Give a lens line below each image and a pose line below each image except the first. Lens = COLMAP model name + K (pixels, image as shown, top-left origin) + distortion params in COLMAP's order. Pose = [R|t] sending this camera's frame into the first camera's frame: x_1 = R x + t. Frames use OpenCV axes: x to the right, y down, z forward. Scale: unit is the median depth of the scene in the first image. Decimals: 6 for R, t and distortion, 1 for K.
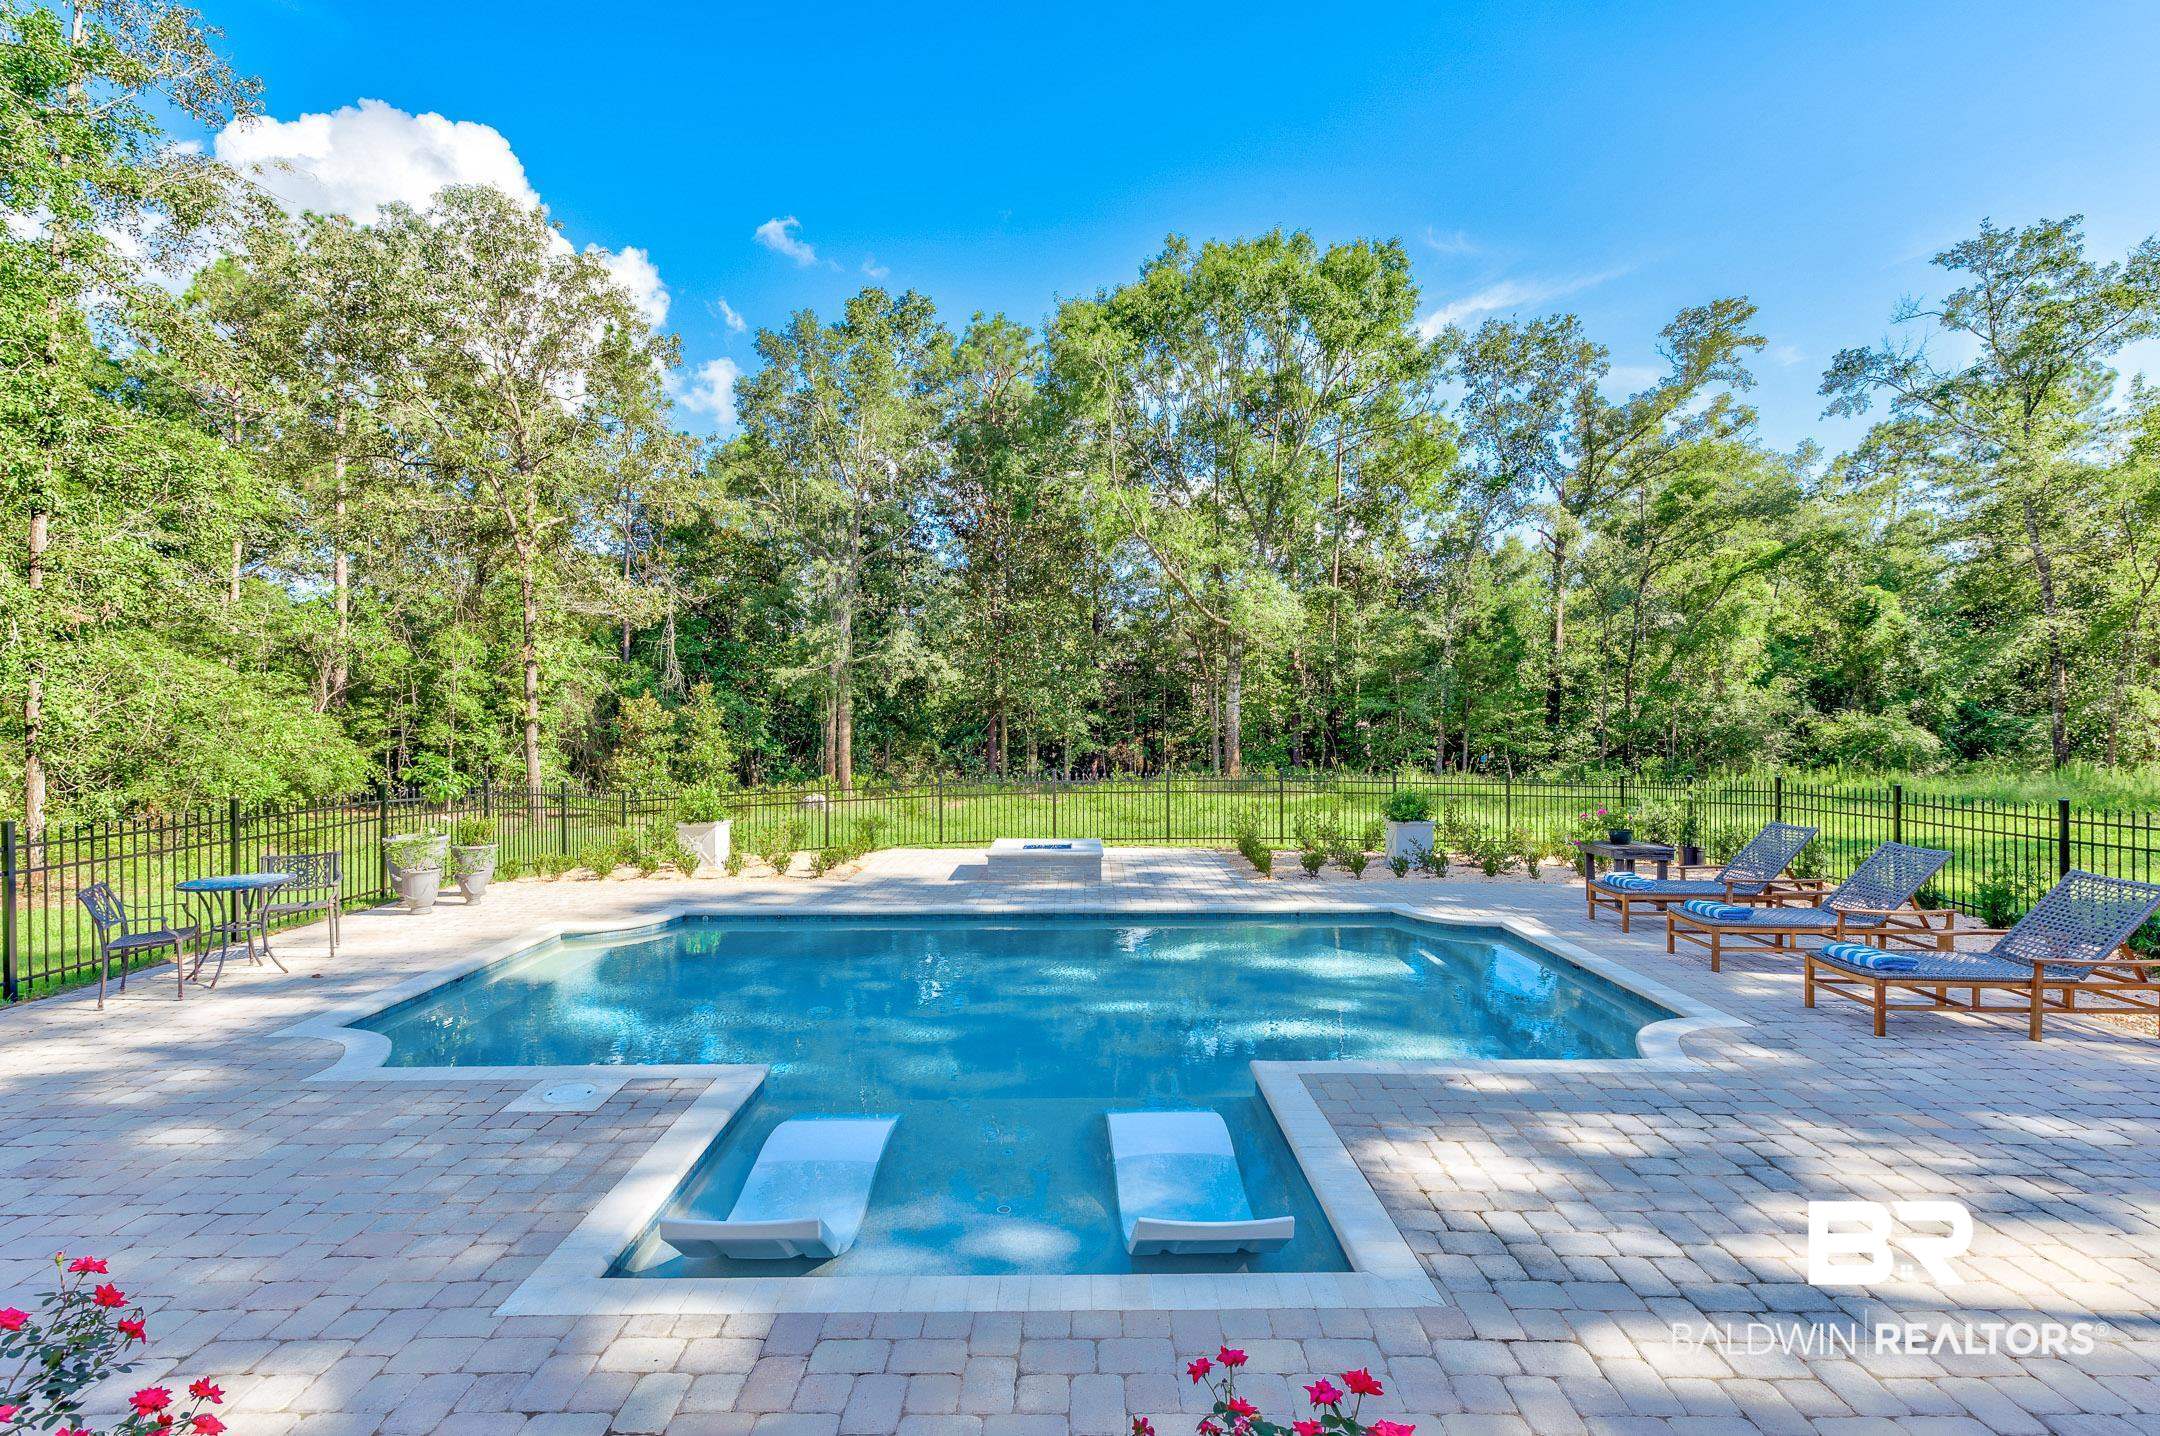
lens RADIAL K [[1018.0, 0, 1093.4], [0, 1018.0, 721.4], [0, 0, 1]] dist [-0.006636, -0.001573]
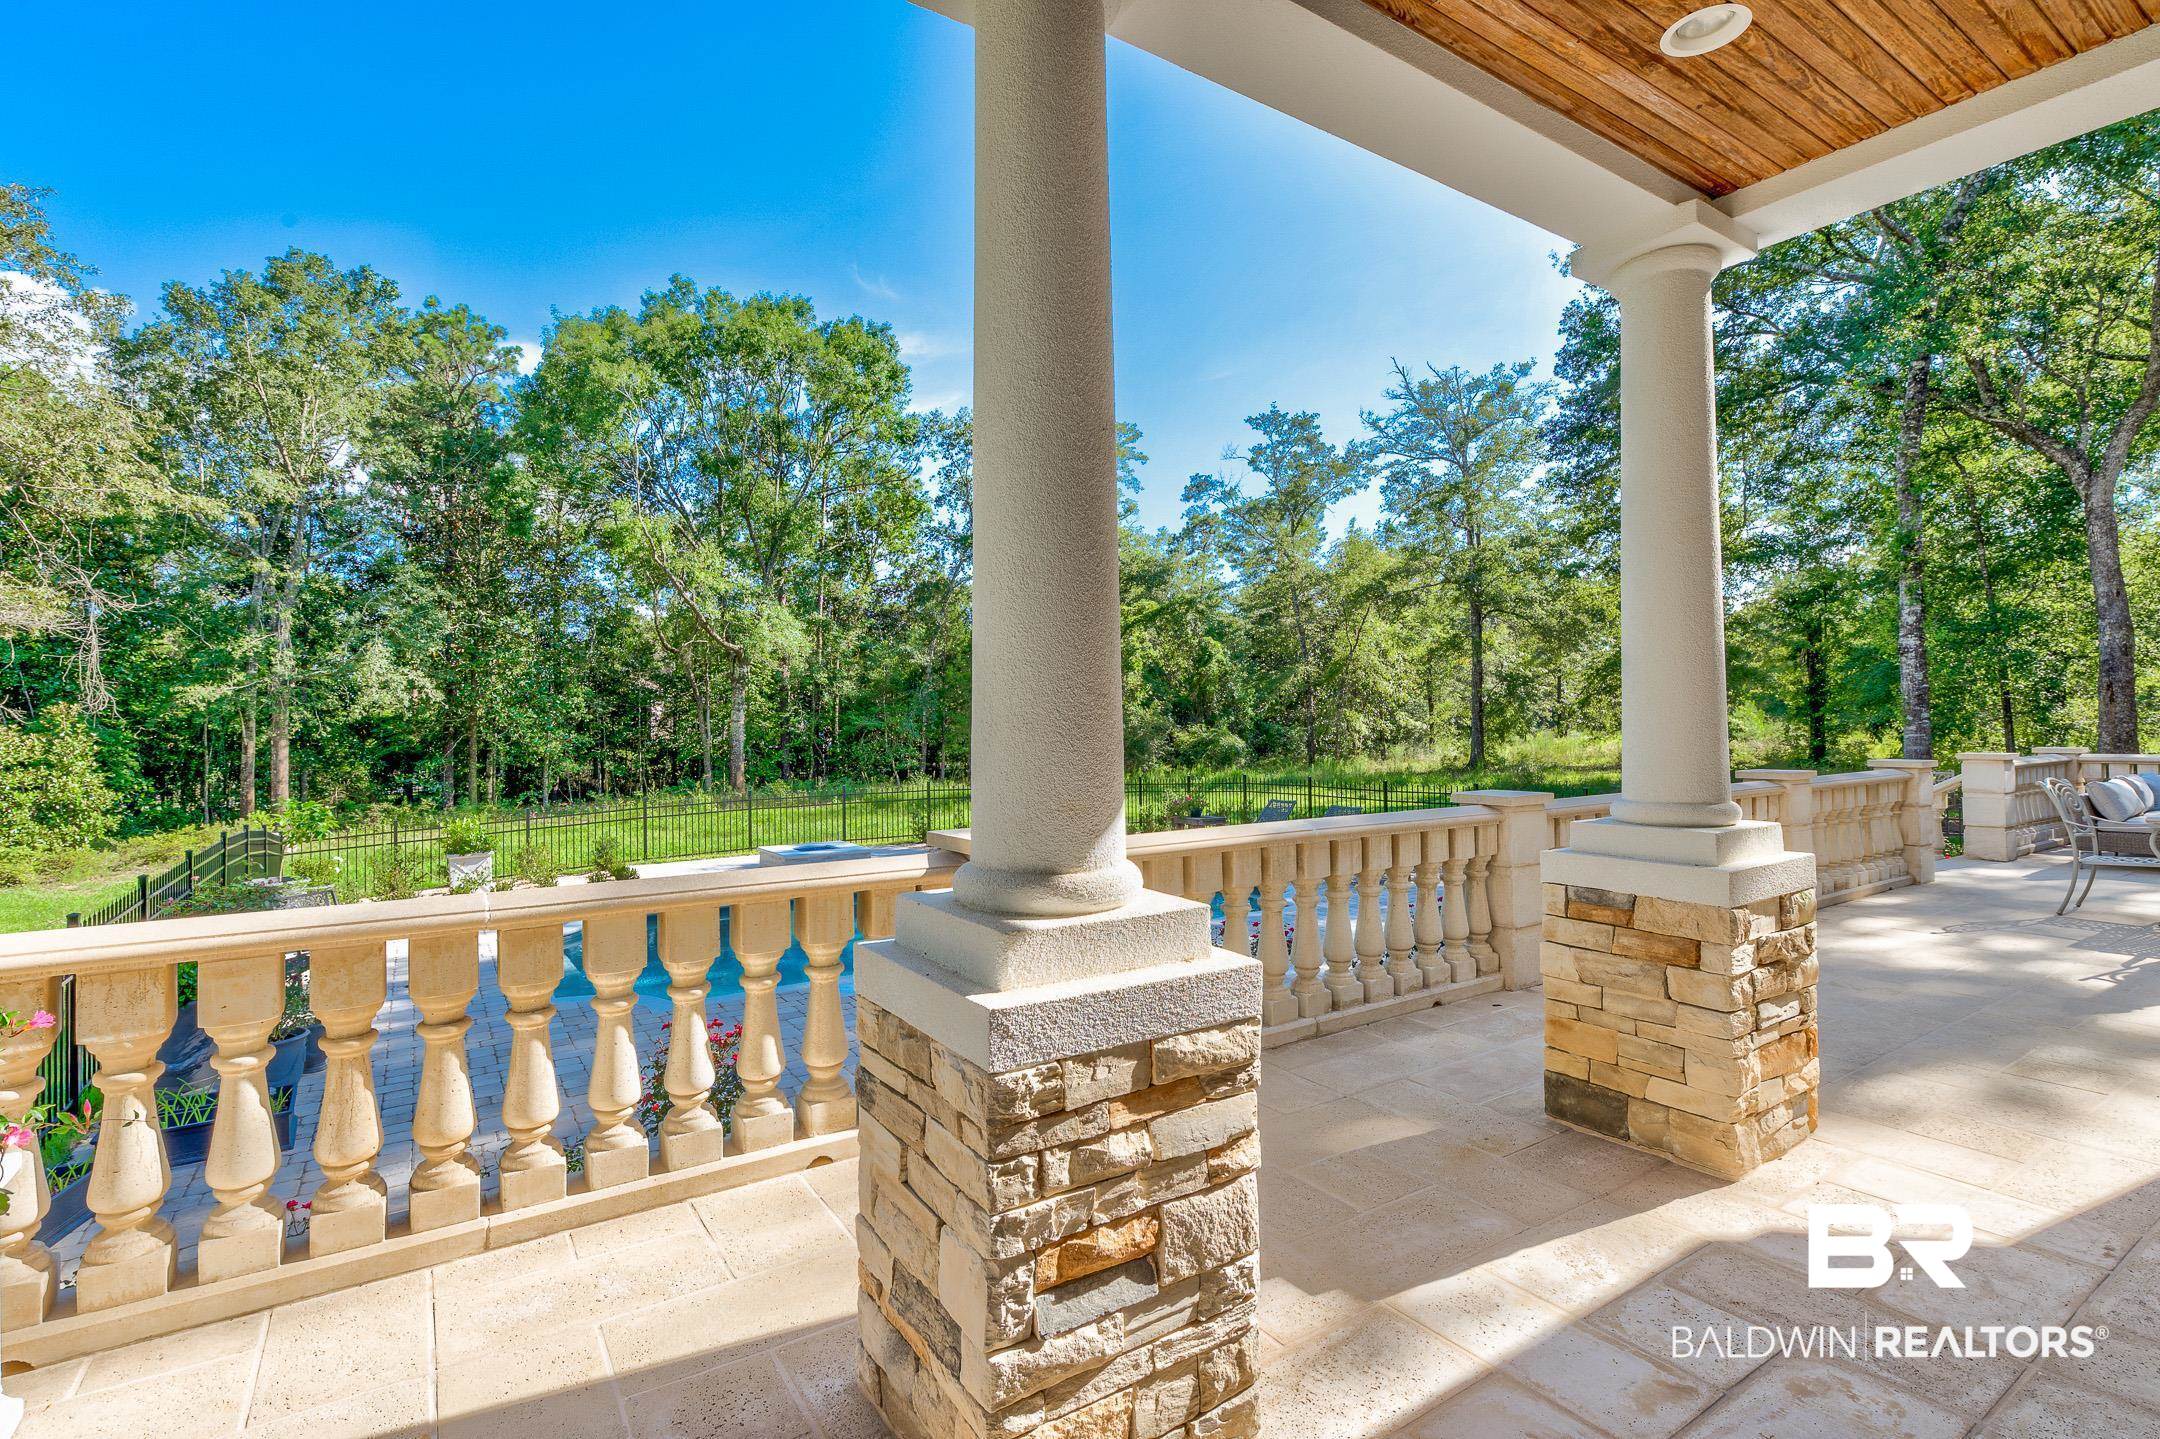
lens RADIAL K [[1018.0, 0, 1068.9], [0, 1018.0, 721.1], [0, 0, 1]] dist [-0.006636, -0.001573]
pose [[0.841621, -0.009588, 0.539984, -0.170037], [0.013374, 0.999906, -0.003091, -0.012299], [-0.539904, 0.009823, 0.841670, -0.100335]]
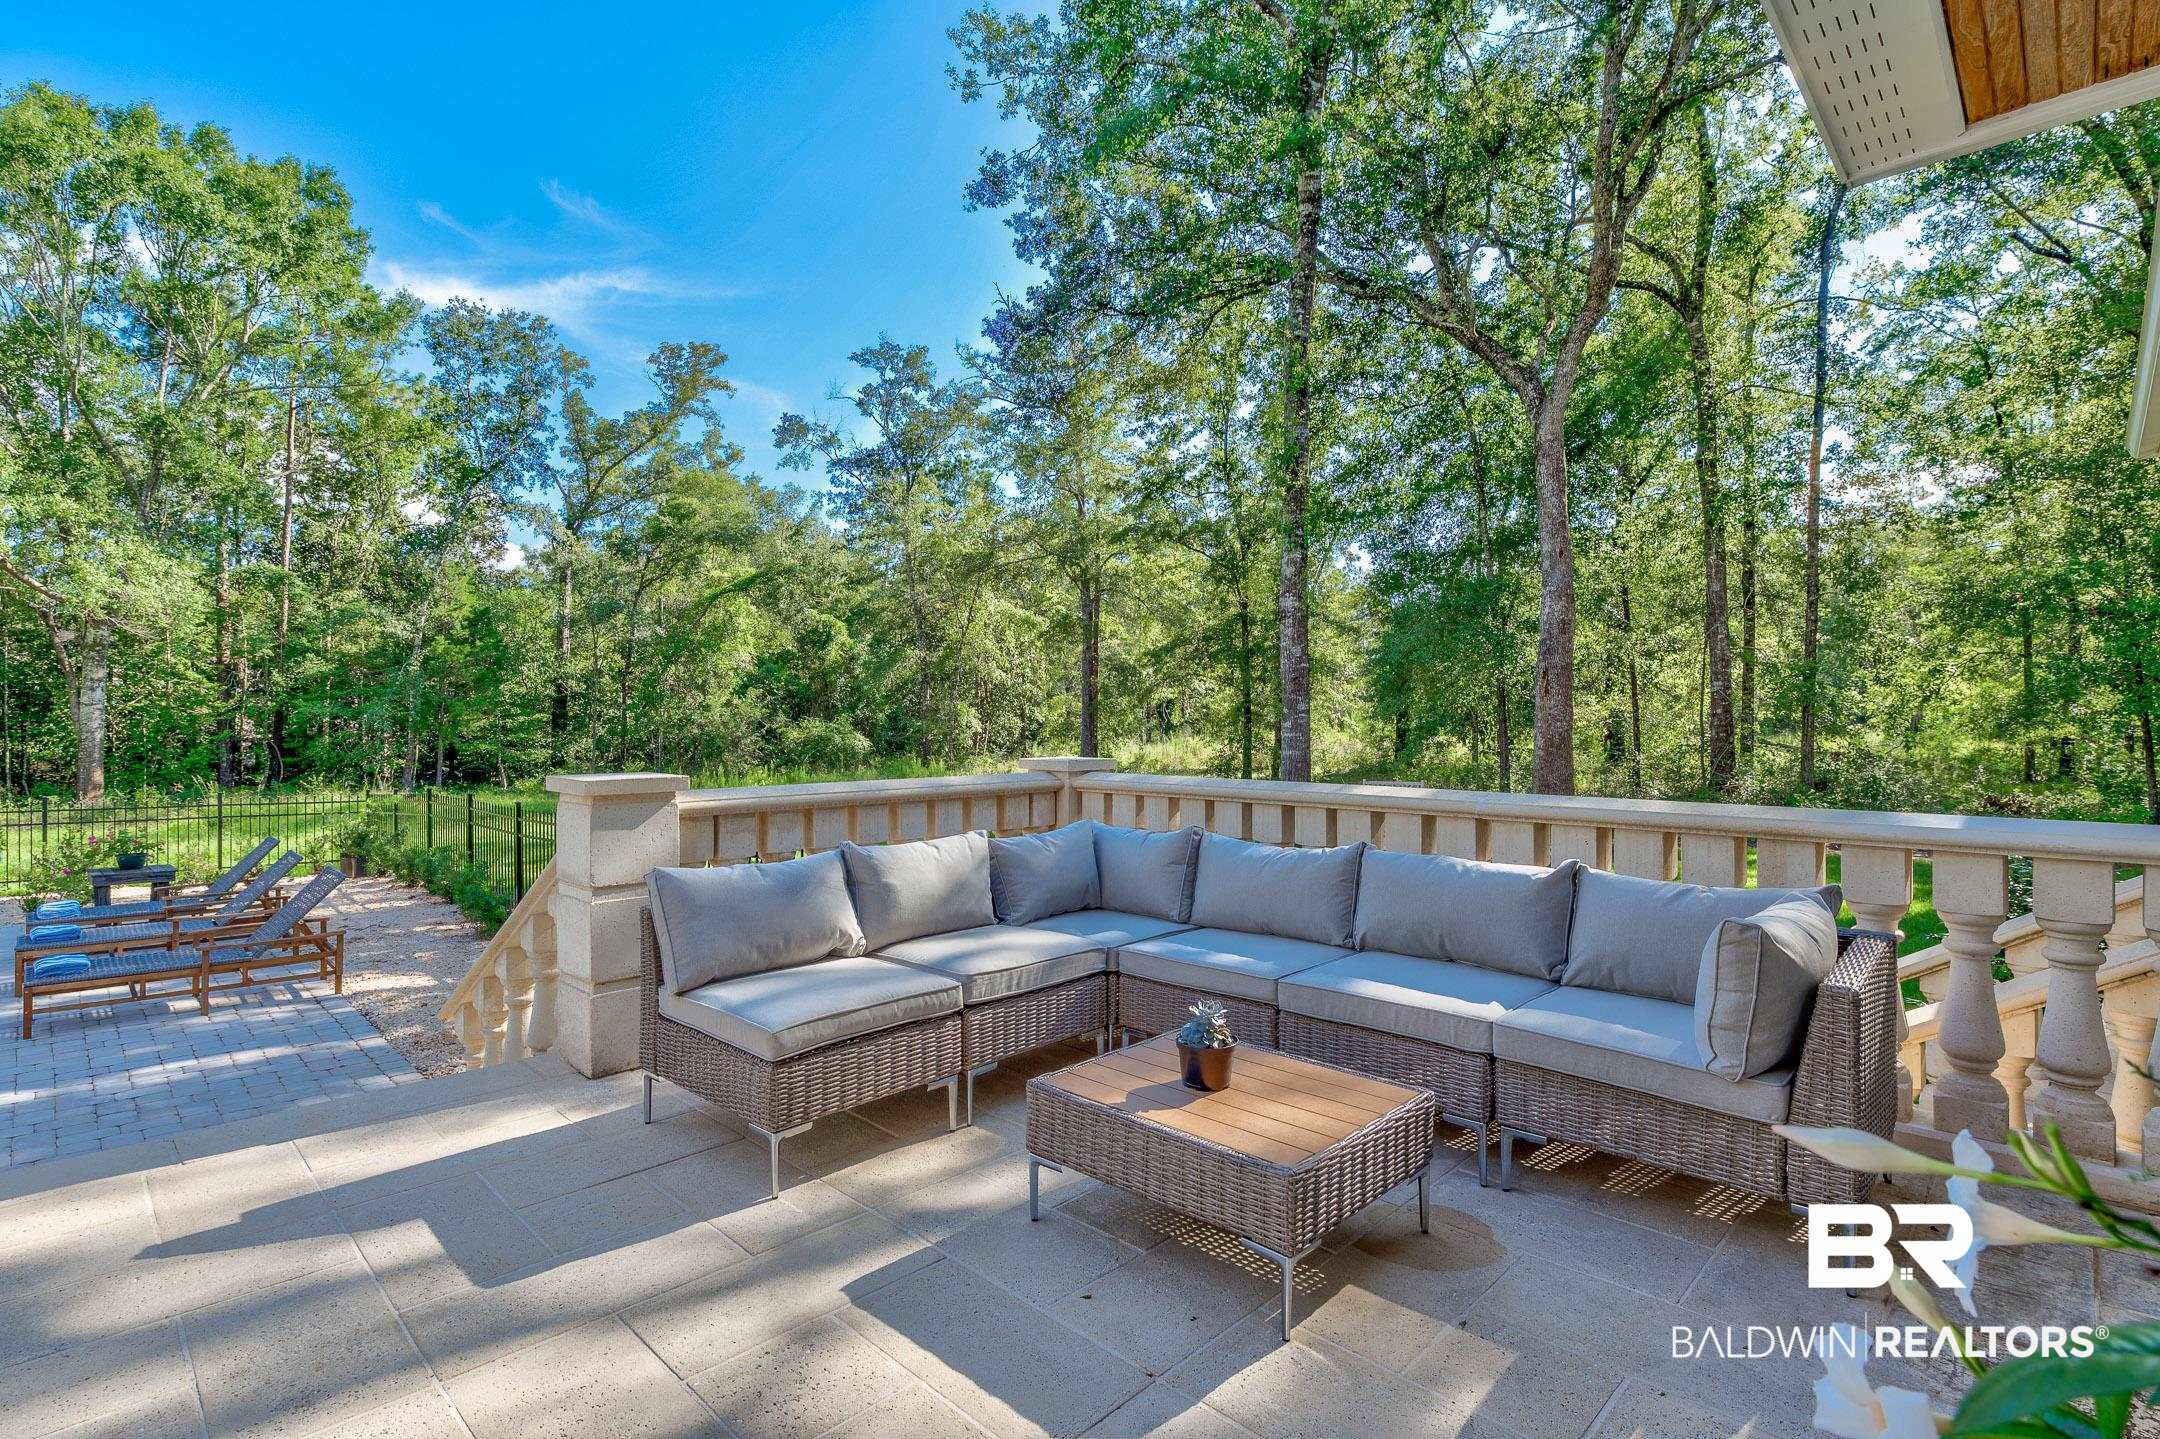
lens RADIAL K [[1029.6, 0, 1137.0], [0, 1029.6, 719.1], [0, 0, 1]] dist [0.000509, 0.000035]
pose [[0.681792, 0.001146, 0.731545, 0.124560], [0.001943, 0.999992, -0.003378, -0.004401], [-0.731543, 0.003724, 0.681785, -0.099721]]
